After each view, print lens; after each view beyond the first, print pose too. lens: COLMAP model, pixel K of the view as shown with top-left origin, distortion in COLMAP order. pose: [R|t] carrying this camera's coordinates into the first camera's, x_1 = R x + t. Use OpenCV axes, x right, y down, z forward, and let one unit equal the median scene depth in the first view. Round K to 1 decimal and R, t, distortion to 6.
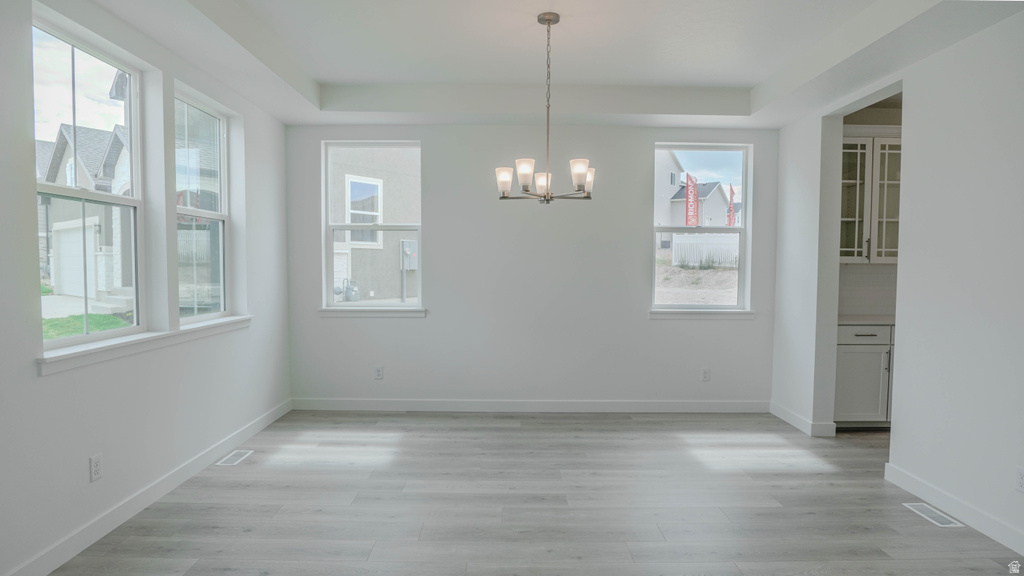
lens RADIAL K [[556.5, 0, 514.1], [0, 556.5, 292.0], [0, 0, 1]] dist [-0.027962, 0.002653]
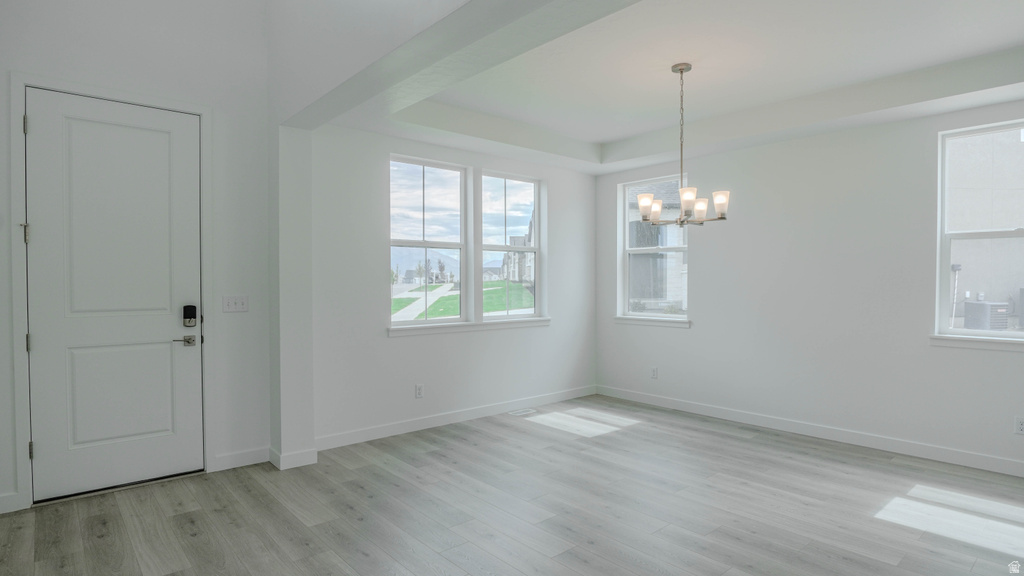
lens RADIAL K [[556.5, 0, 521.1], [0, 556.5, 288.7], [0, 0, 1]] dist [-0.027962, 0.002653]
pose [[0.659959, 0.004356, -0.751289, 0.560951], [-0.032547, 0.999210, -0.022797, 0.003371], [0.750597, 0.039497, 0.659579, -0.000236]]
